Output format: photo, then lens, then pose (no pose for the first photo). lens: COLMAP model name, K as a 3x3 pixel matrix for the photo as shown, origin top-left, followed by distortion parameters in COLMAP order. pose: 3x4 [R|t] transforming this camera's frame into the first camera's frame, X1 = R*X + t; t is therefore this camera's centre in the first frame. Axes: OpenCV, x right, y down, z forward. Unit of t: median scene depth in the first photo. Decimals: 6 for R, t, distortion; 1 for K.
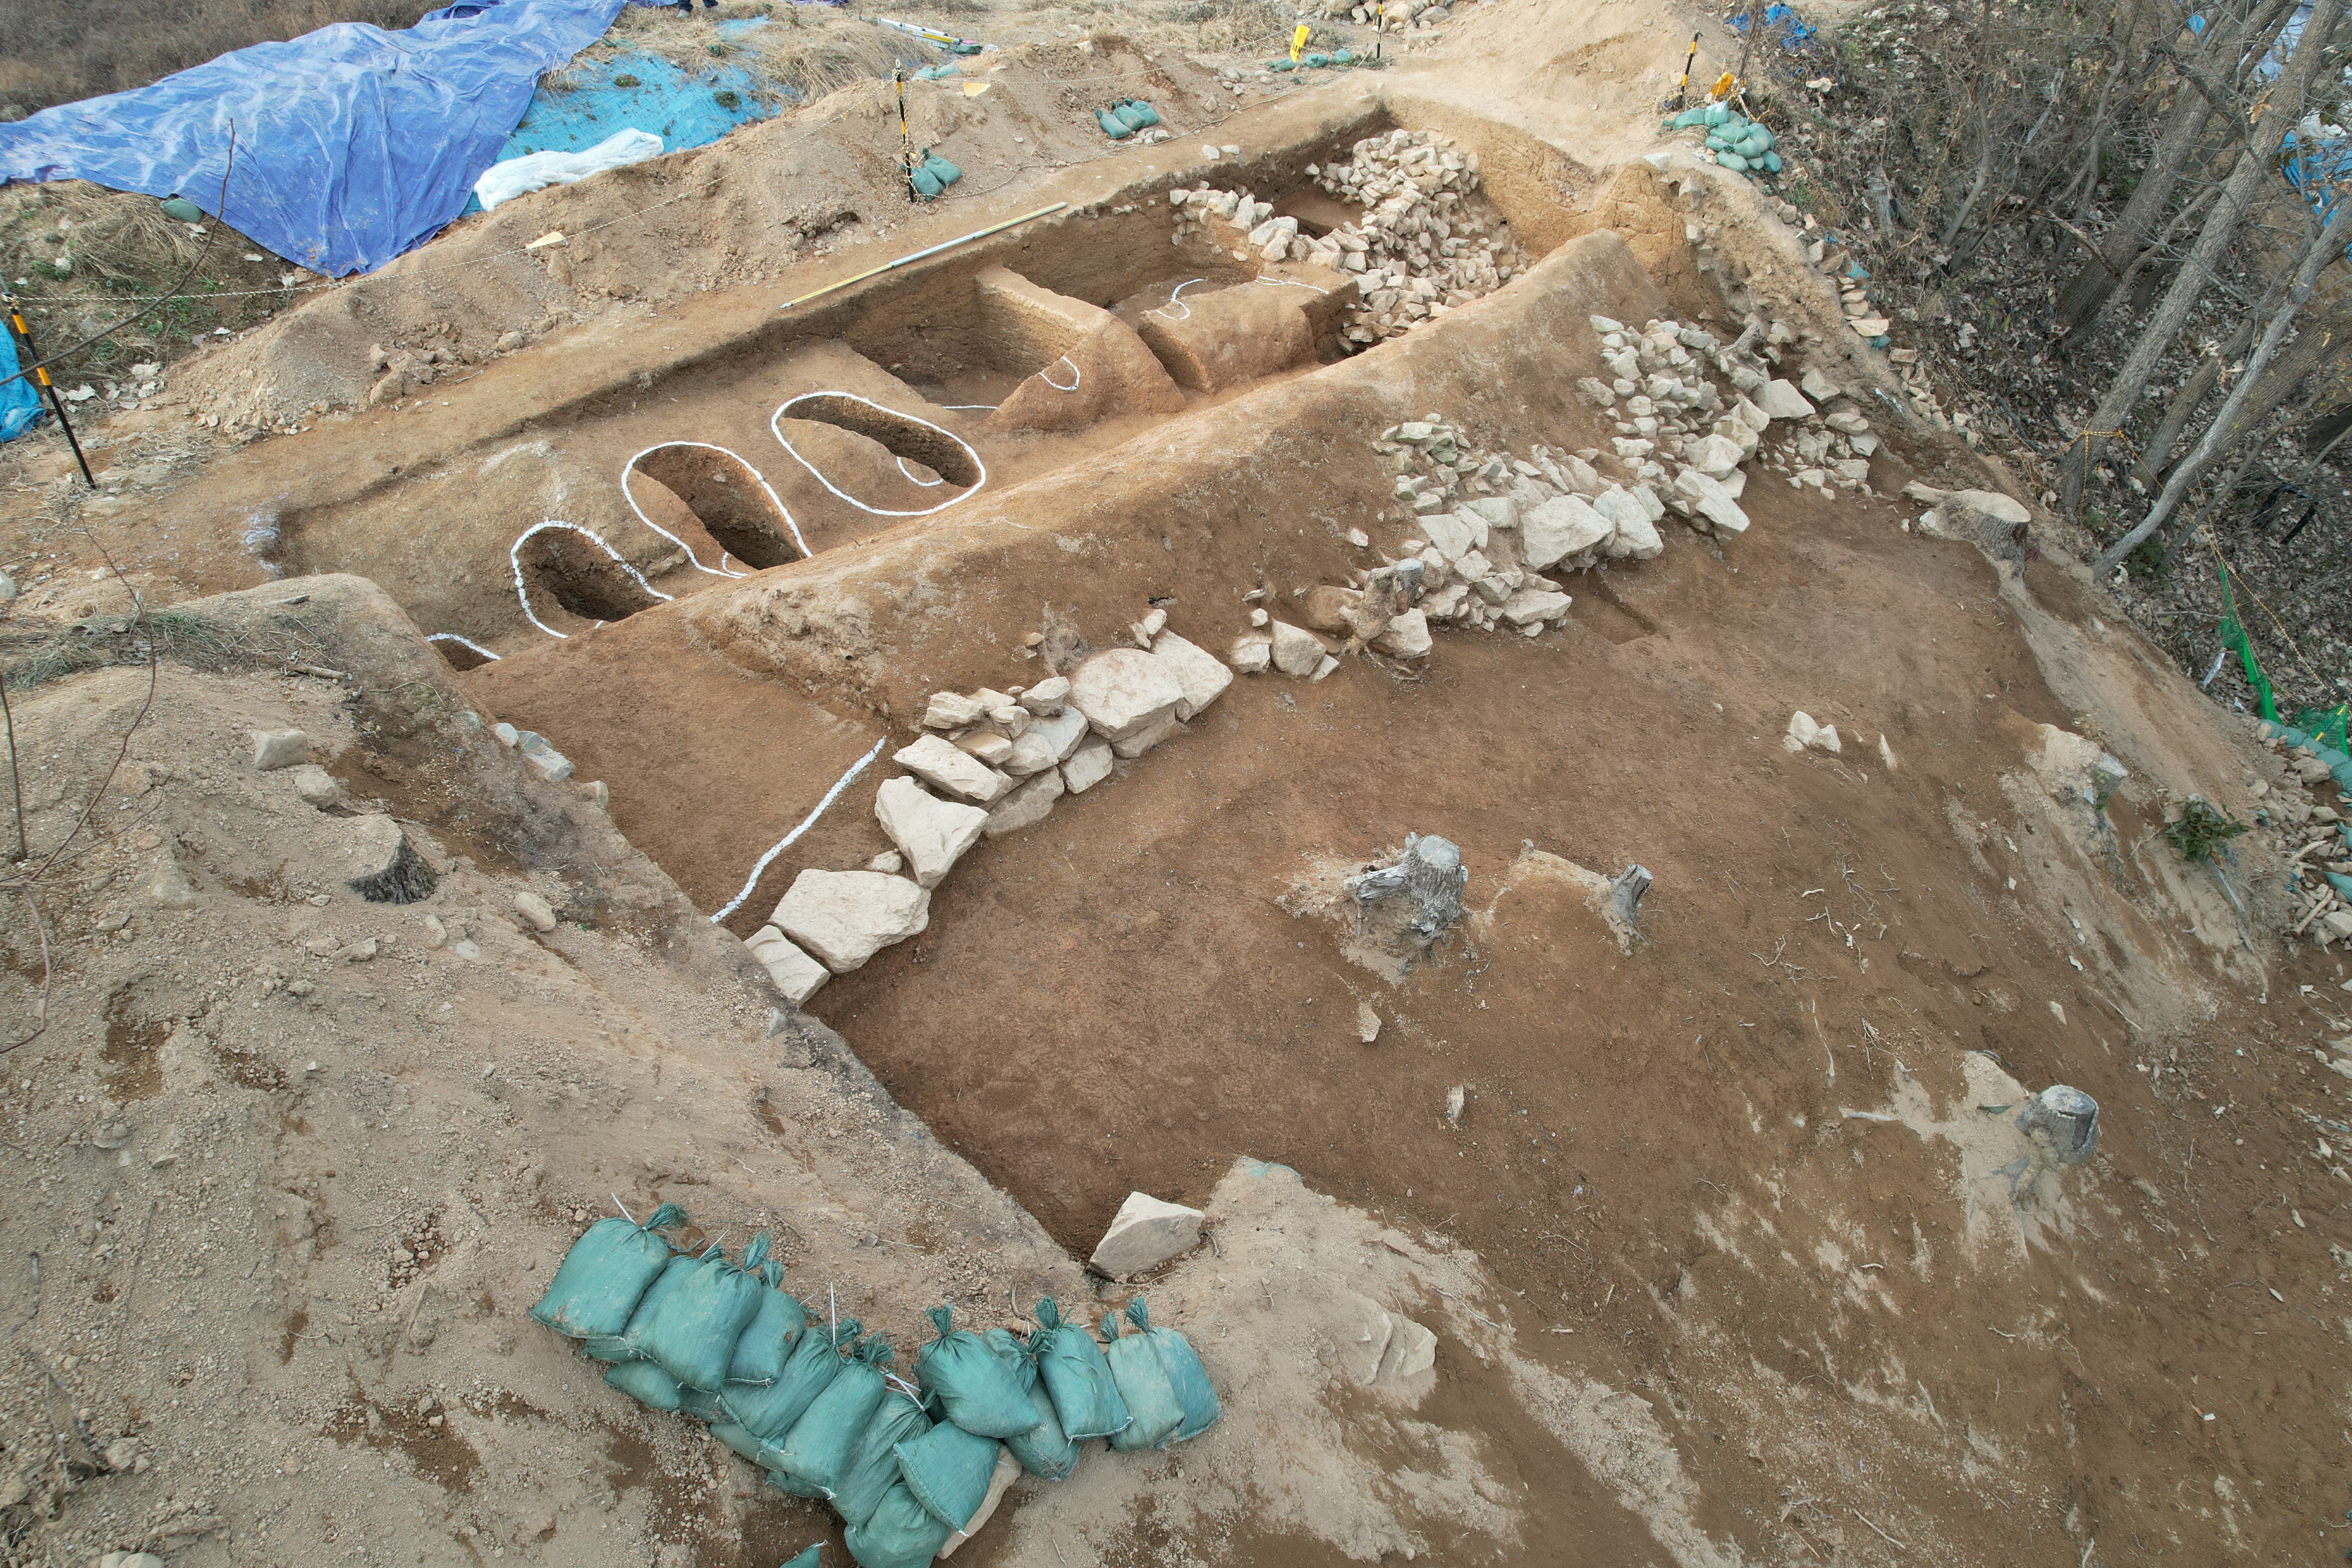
lens RADIAL K [[1500.4, 0, 1174.3], [0, 1500.4, 790.9], [0, 0, 1]] dist [-0.072750, 0.060543]
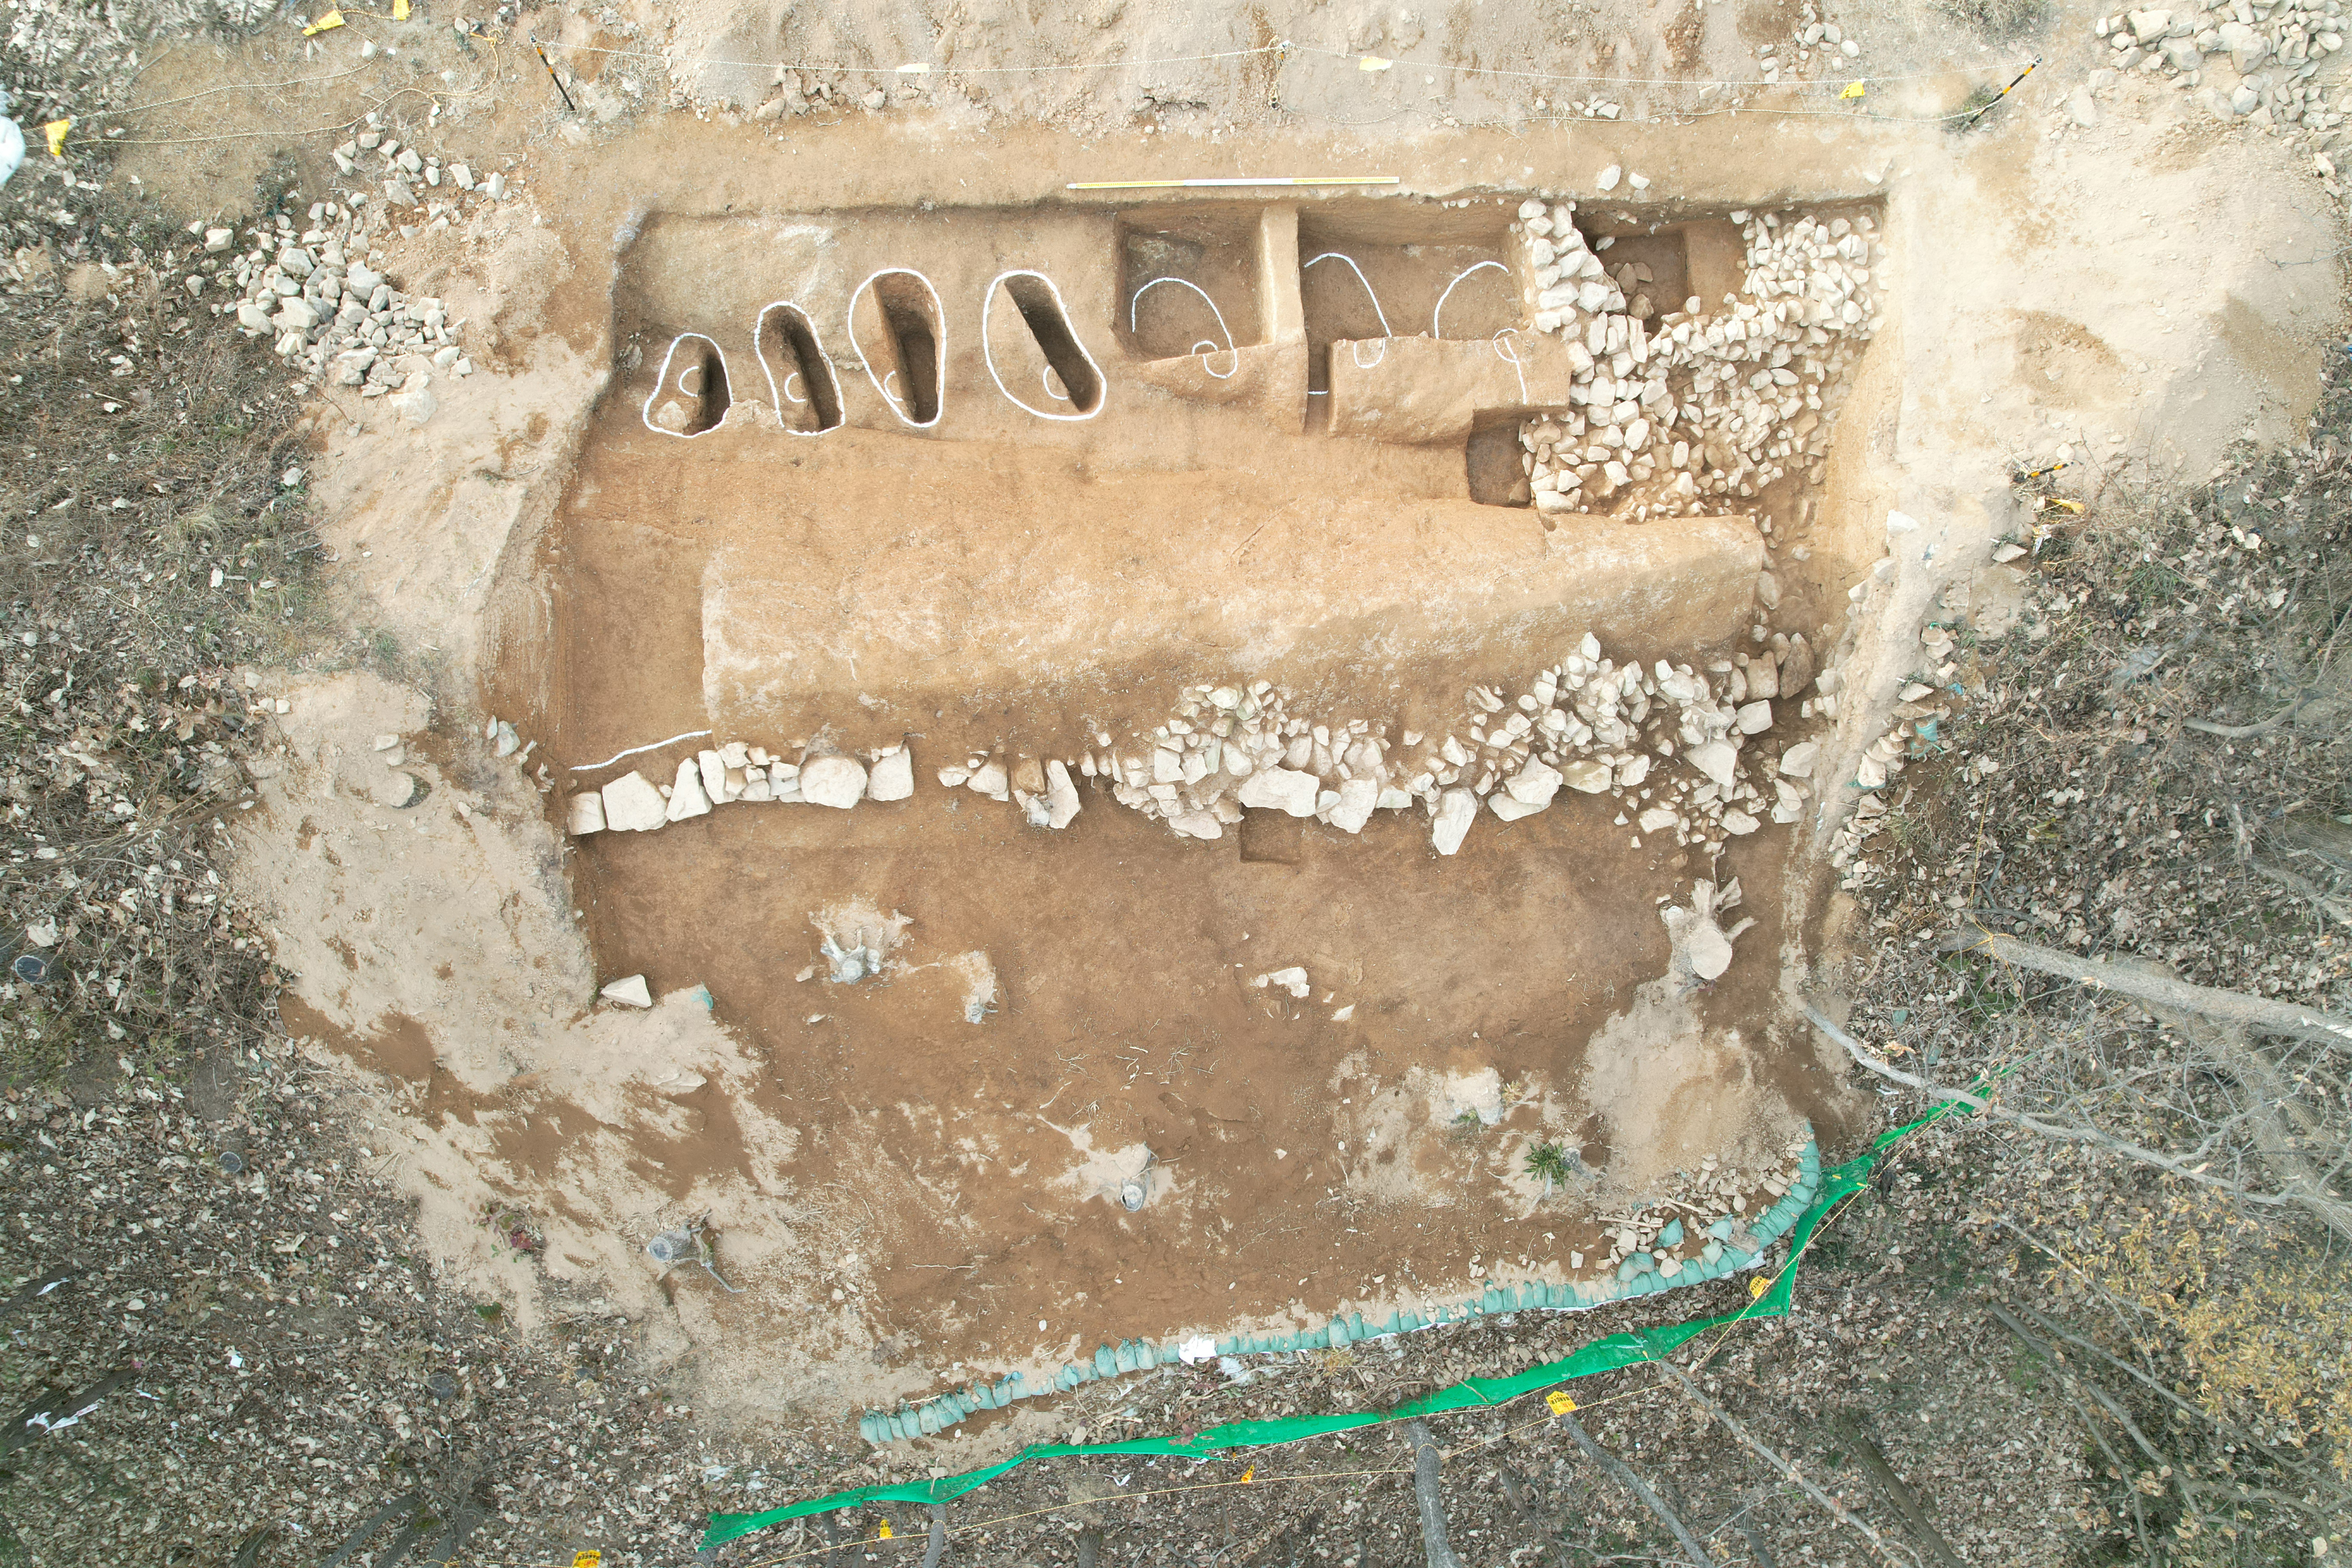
lens RADIAL K [[1500.4, 0, 1170.3], [0, 1500.4, 789.5], [0, 0, 1]] dist [-0.072750, 0.060543]
pose [[0.672283, 0.740280, -0.004581, 0.184621], [-0.497701, 0.456549, 0.737466, -1.140507], [0.548023, -0.493506, 0.675368, -0.038068]]
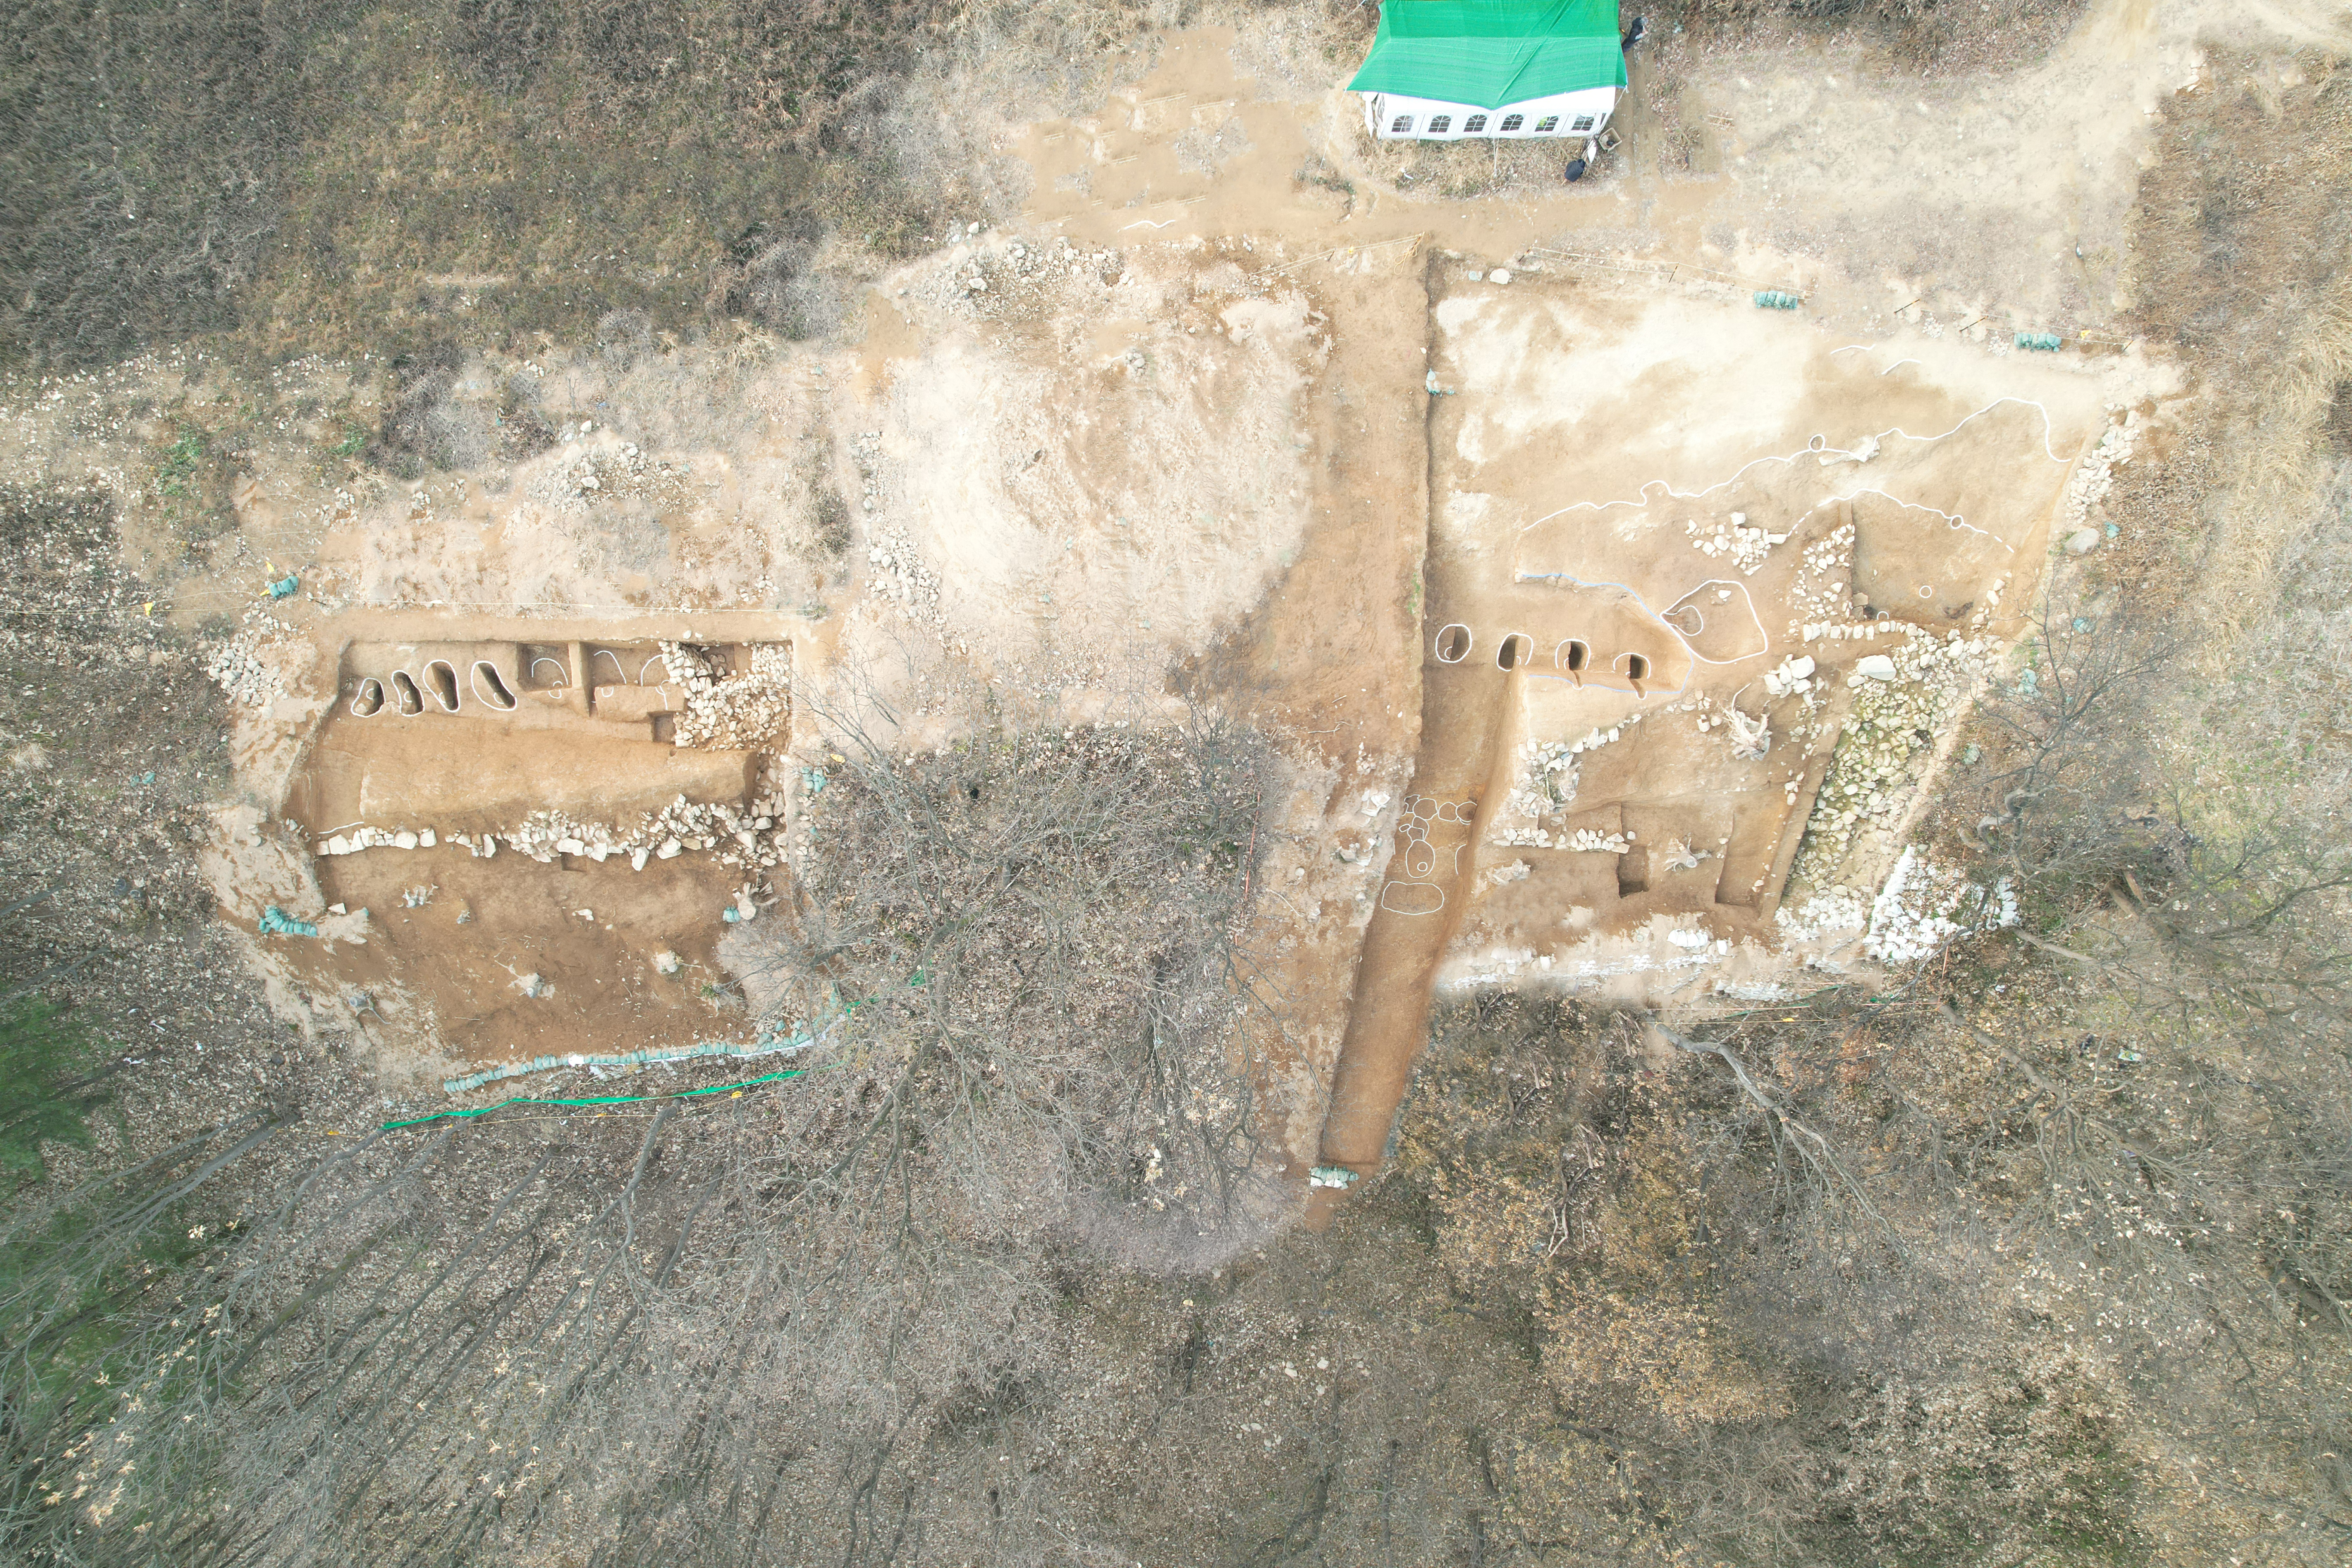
lens RADIAL K [[1500.4, 0, 1178.2], [0, 1500.4, 786.9], [0, 0, 1]] dist [-0.072750, 0.060543]
pose [[0.648525, 0.761121, 0.010511, 1.126501], [-0.521134, 0.433891, 0.734954, -3.947548], [0.554828, -0.482114, 0.678035, -0.735183]]
